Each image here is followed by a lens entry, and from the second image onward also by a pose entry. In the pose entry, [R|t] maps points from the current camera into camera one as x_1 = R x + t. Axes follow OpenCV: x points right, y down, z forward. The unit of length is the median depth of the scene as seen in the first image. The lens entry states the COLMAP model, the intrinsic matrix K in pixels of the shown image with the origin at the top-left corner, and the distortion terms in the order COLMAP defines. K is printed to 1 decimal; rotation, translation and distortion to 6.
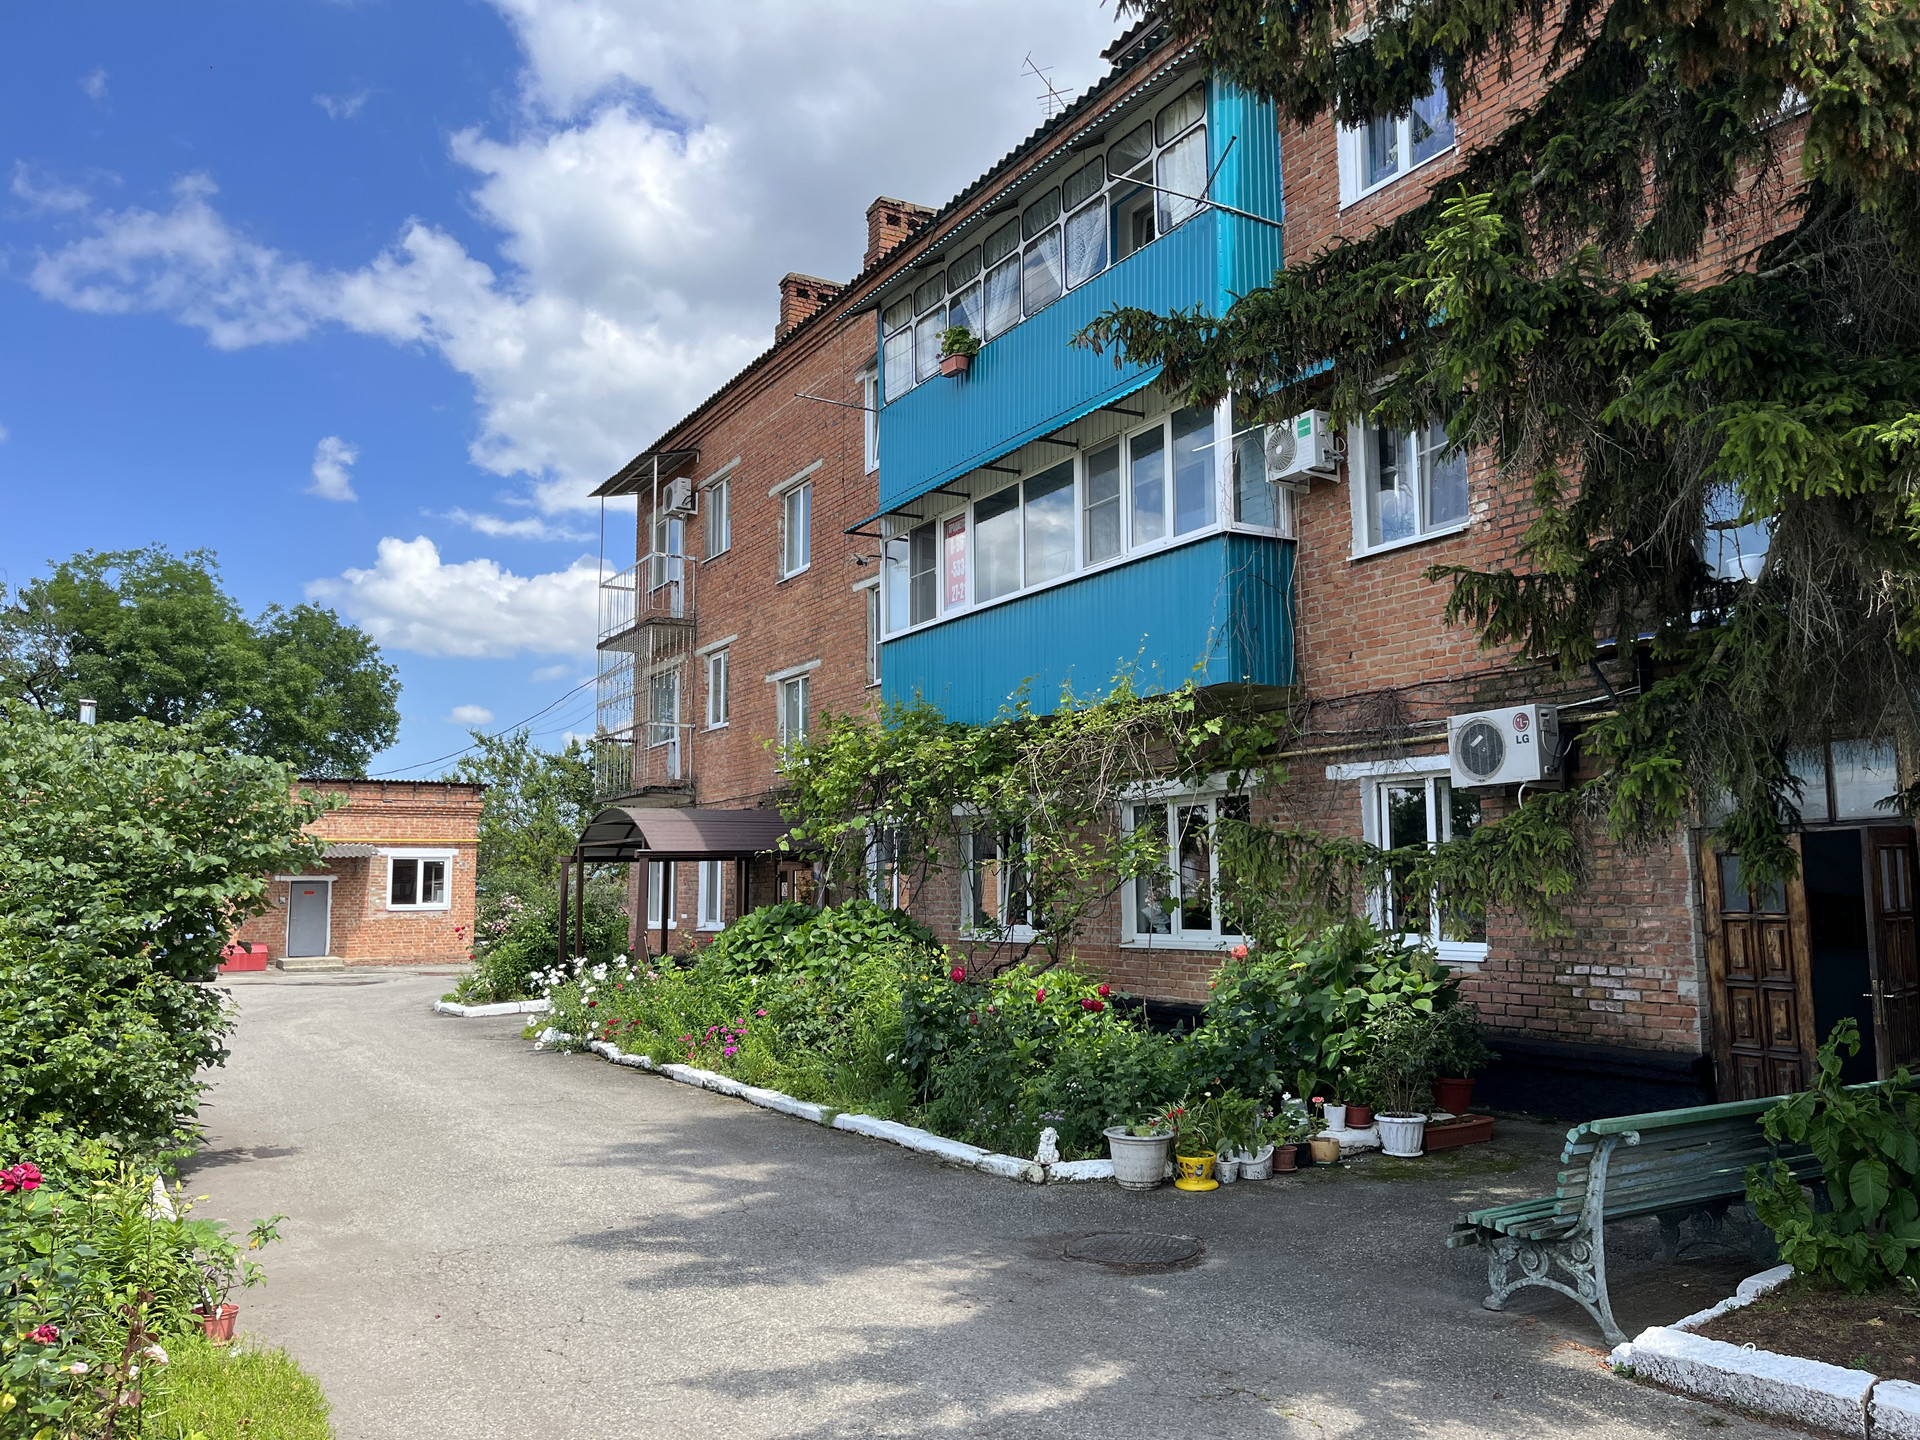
lens RADIAL K [[1460.8, 0, 960.1], [0, 1460.8, 720.2], [0, 0, 1]] dist [0.014804, 0.006145]
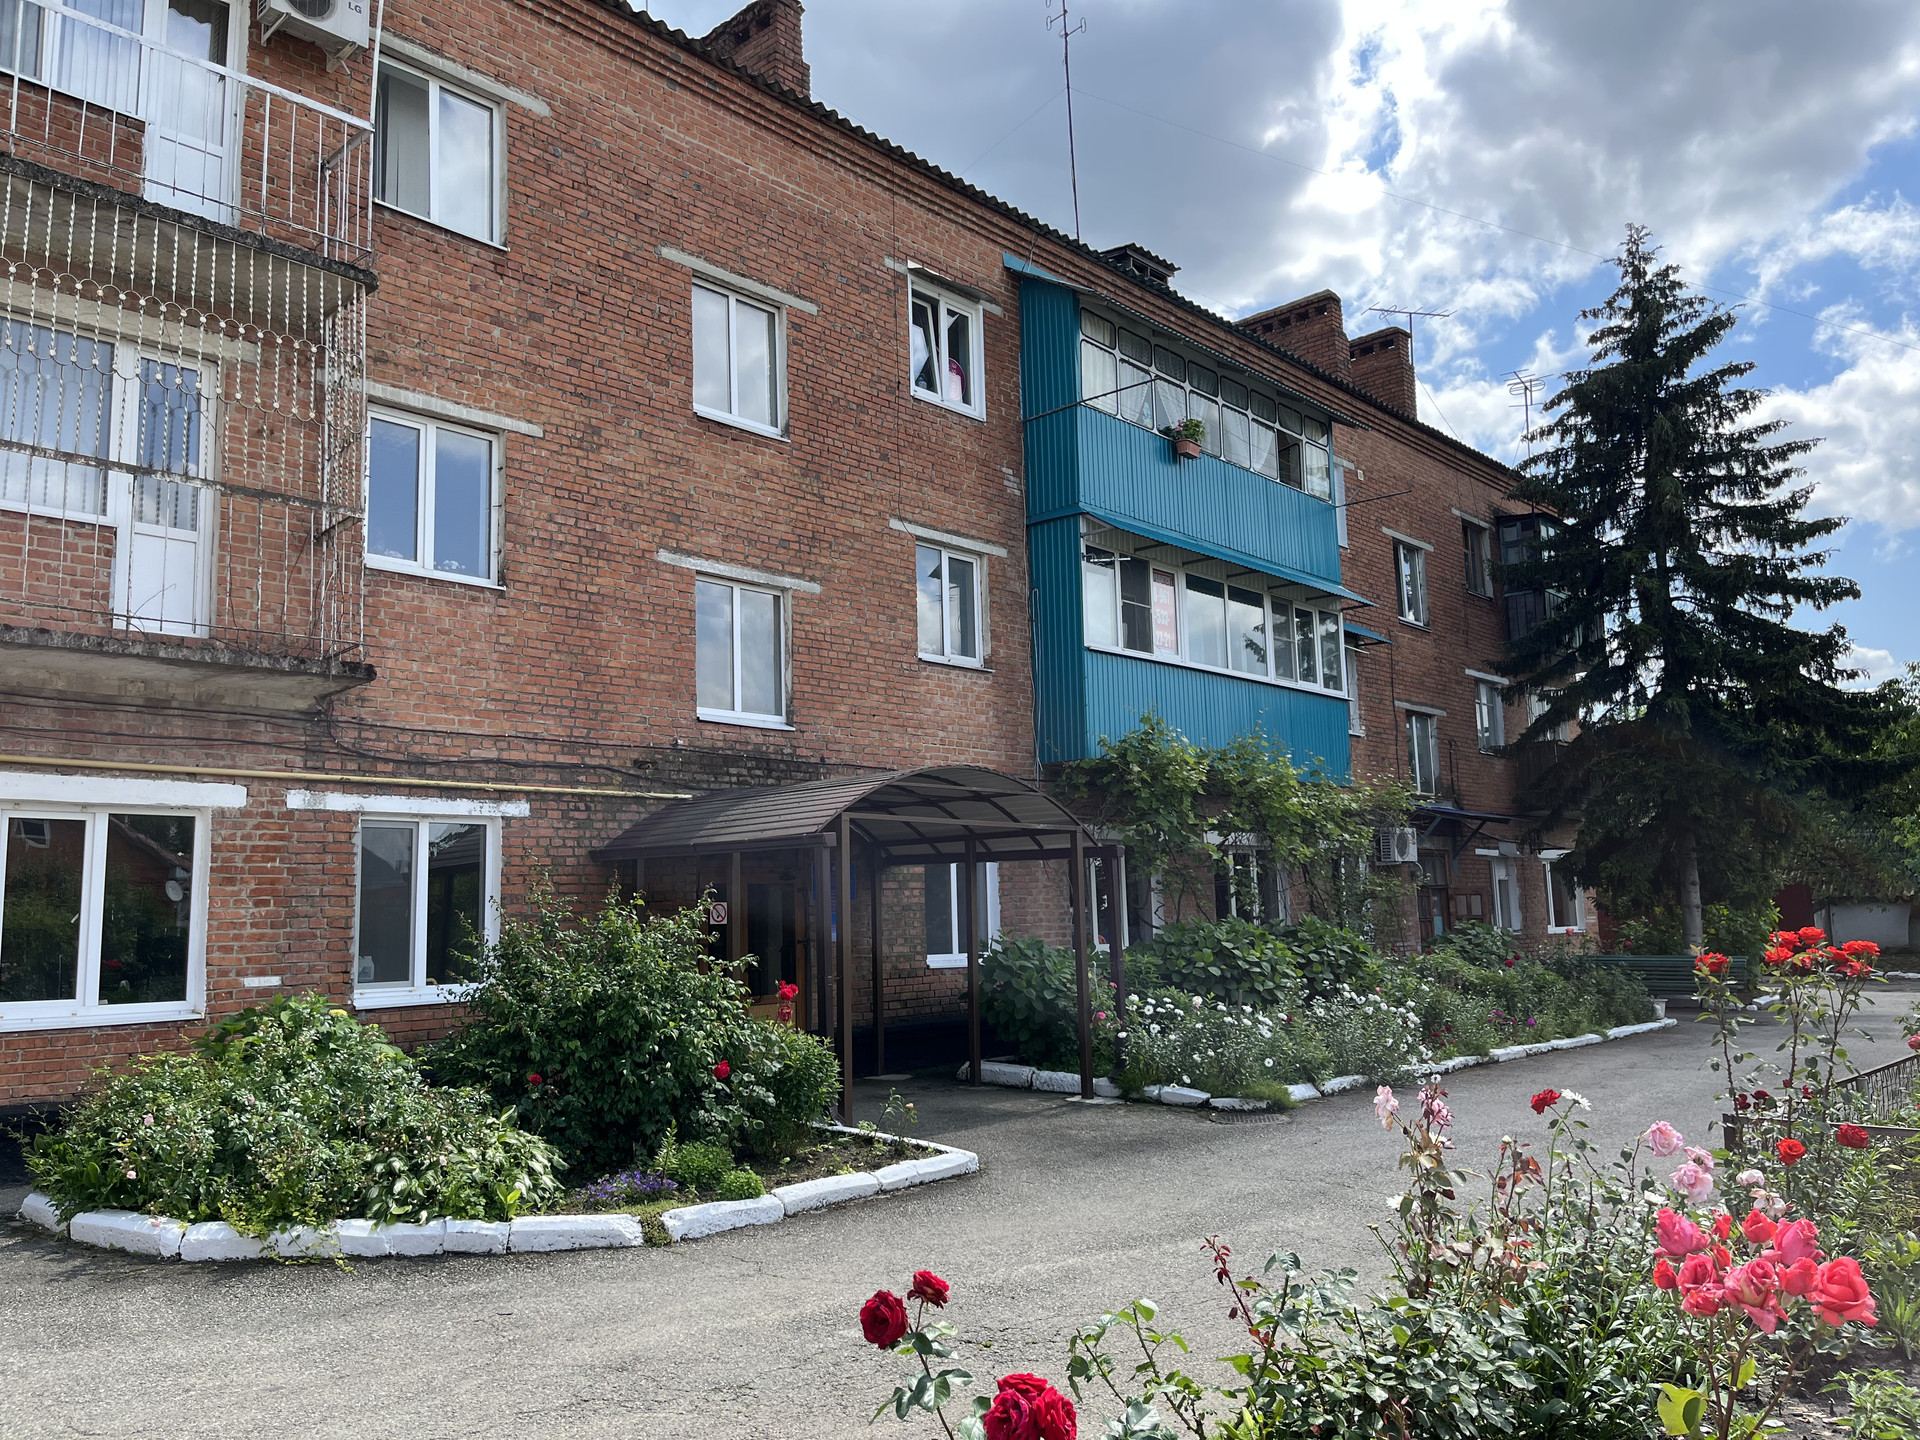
lens RADIAL K [[1460.8, 0, 958.8], [0, 1460.8, 715.7], [0, 0, 1]] dist [0.014804, 0.006145]
pose [[-0.293264, 0.134787, 0.946482, -0.984220], [-0.084748, 0.982449, -0.166167, 0.165724], [-0.952268, -0.128943, -0.276694, 1.425912]]
